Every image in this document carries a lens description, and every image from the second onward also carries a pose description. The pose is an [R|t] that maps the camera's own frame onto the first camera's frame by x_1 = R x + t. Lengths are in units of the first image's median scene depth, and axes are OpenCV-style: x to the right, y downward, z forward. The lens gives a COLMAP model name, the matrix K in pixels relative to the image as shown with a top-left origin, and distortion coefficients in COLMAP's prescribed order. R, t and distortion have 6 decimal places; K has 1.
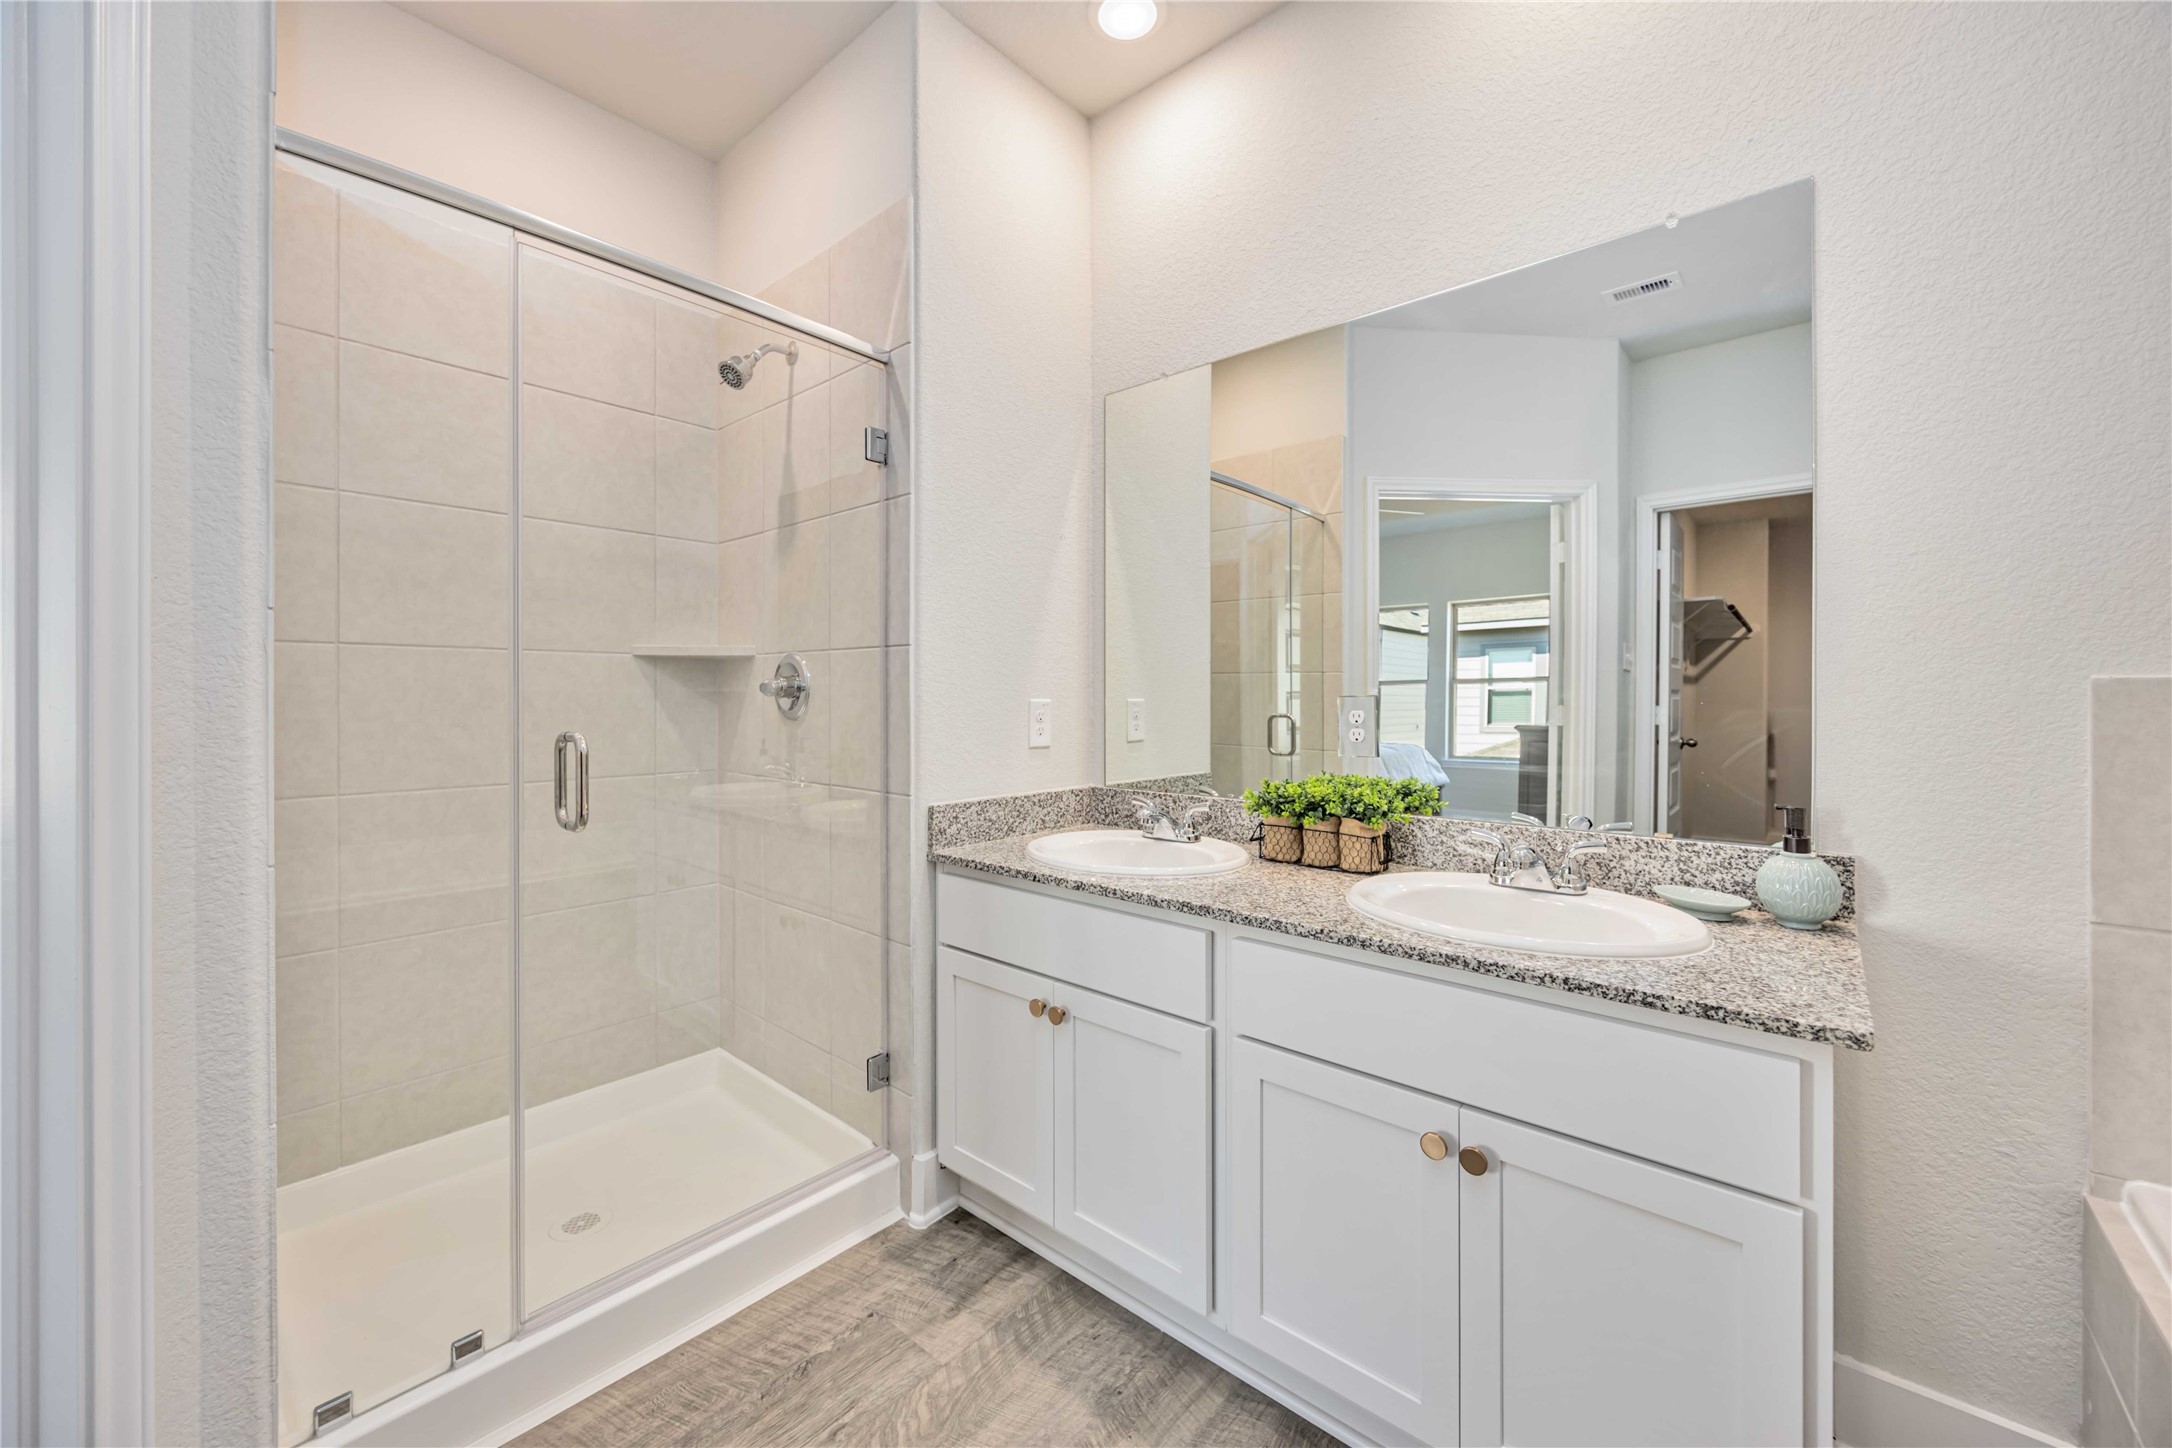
lens RADIAL K [[837.4, 0, 1083.4], [0, 837.4, 703.0], [0, 0, 1]] dist [-0.000792, -0.000185]
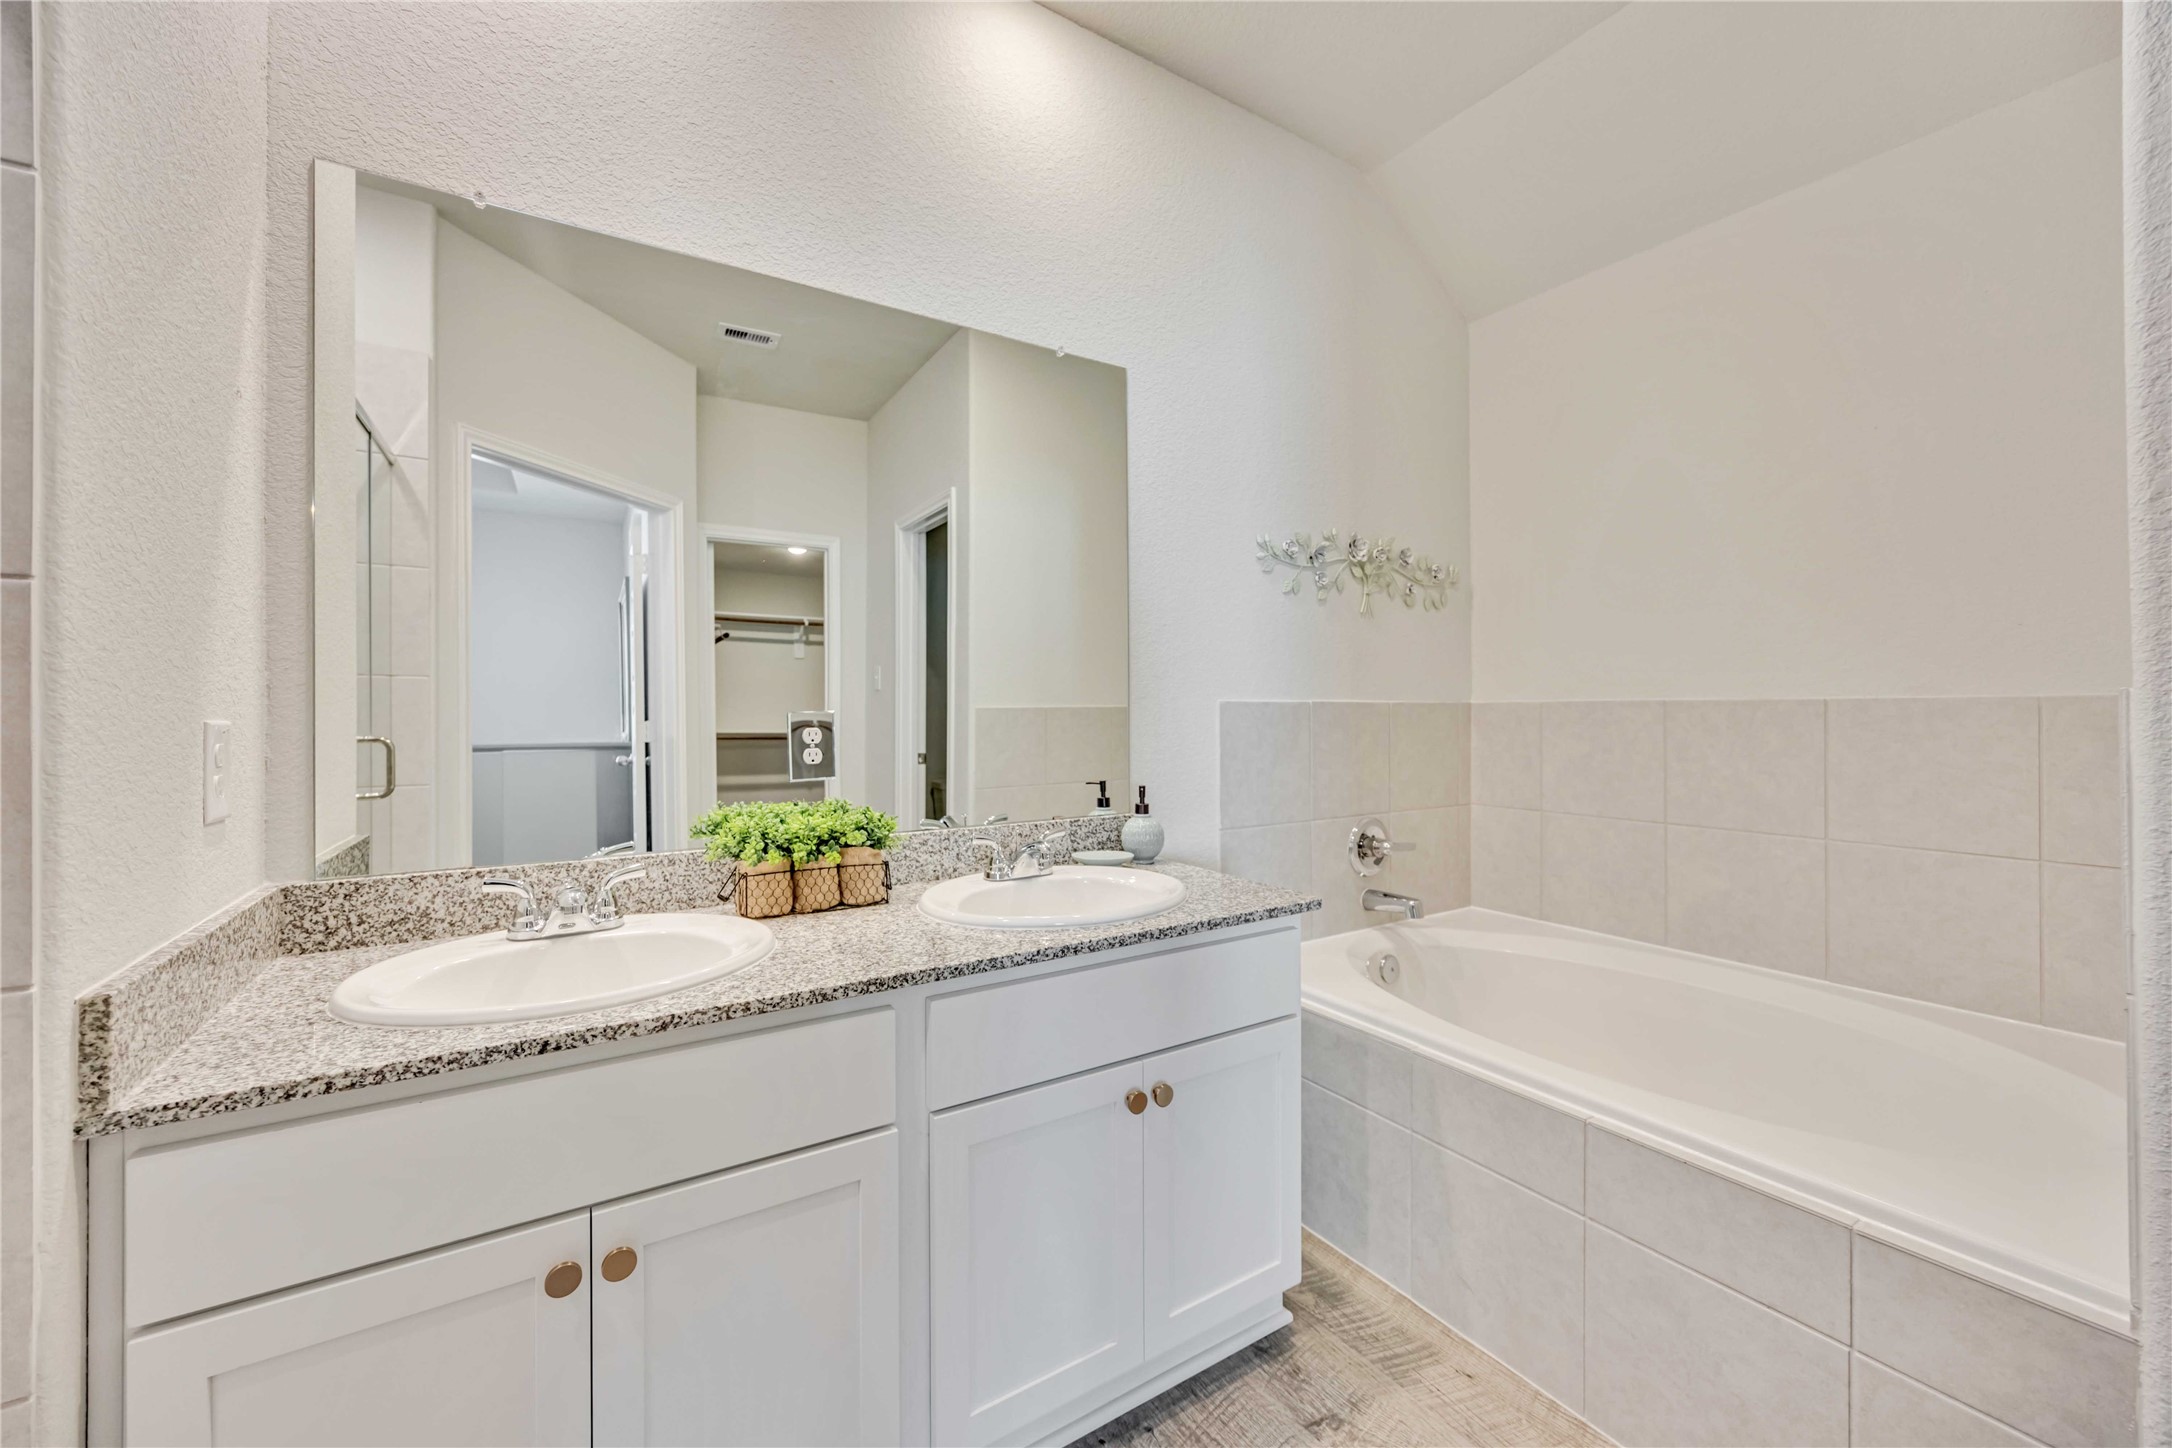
lens RADIAL K [[841.2, 0, 1086.0], [0, 841.2, 724.0], [0, 0, 1]] dist [-0.001300, -0.000274]
pose [[0.270209, -0.015636, 0.962675, -0.476808], [0.007798, 0.999871, 0.014052, -0.006559], [-0.962770, 0.003710, 0.270296, 0.499339]]
